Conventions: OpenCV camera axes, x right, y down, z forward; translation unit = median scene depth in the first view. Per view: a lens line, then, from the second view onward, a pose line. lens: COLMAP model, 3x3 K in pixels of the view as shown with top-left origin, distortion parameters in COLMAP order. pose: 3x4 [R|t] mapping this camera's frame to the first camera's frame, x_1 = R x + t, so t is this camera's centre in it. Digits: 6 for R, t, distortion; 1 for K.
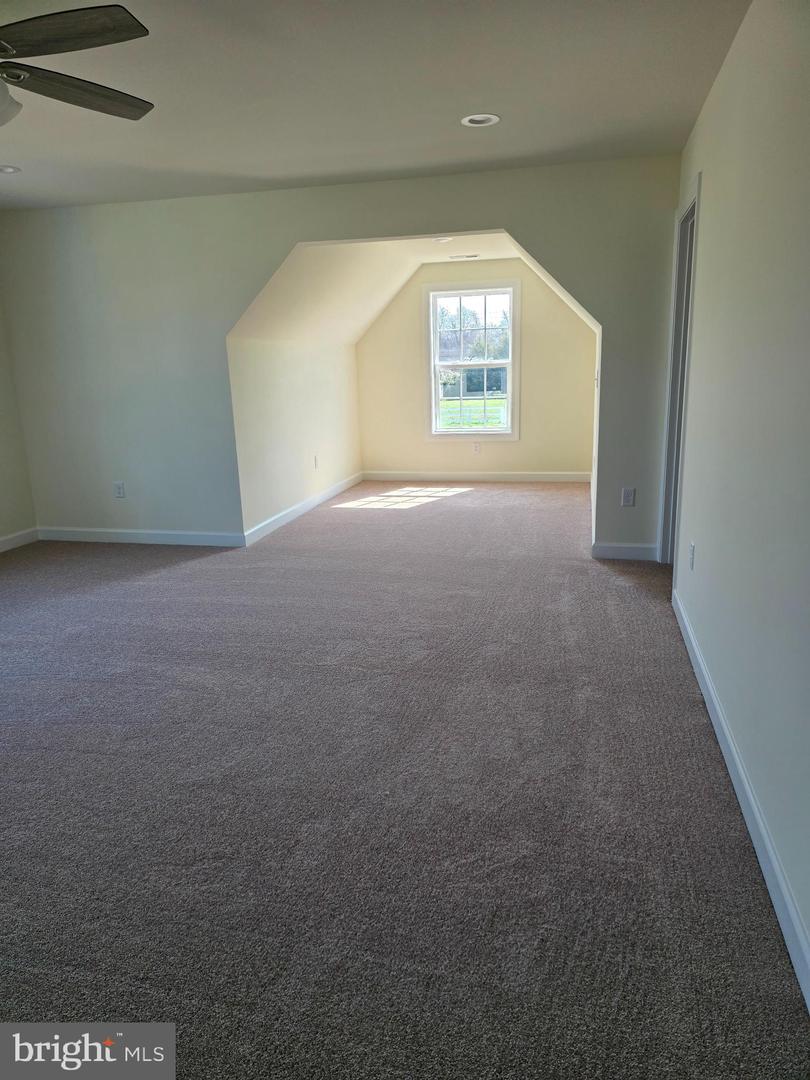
lens RADIAL K [[703.5, 0, 422.3], [0, 703.5, 534.9], [0, 0, 1]] dist [0.073728, -0.088592]
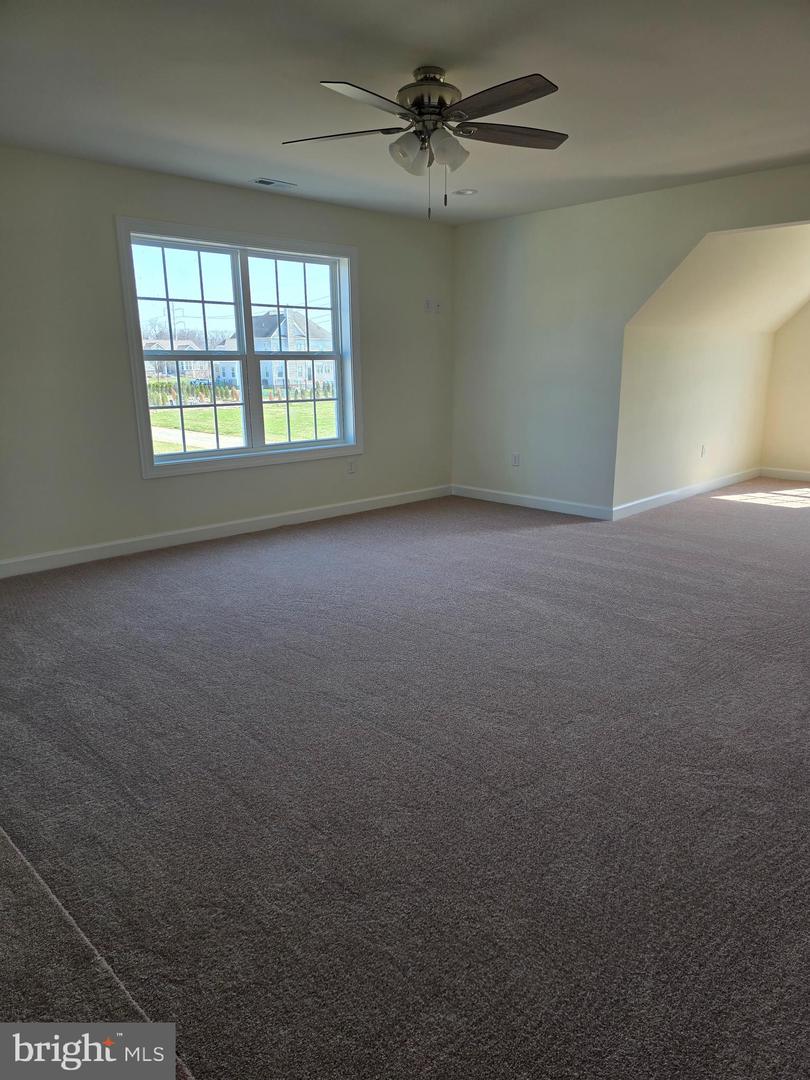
lens RADIAL K [[703.5, 0, 422.3], [0, 703.5, 534.9], [0, 0, 1]] dist [0.073728, -0.088592]
pose [[0.844275, 0.147278, -0.515275, 0.092644], [-0.140739, 0.988681, 0.051988, 0.031997], [0.517099, 0.028627, 0.855447, -0.105756]]
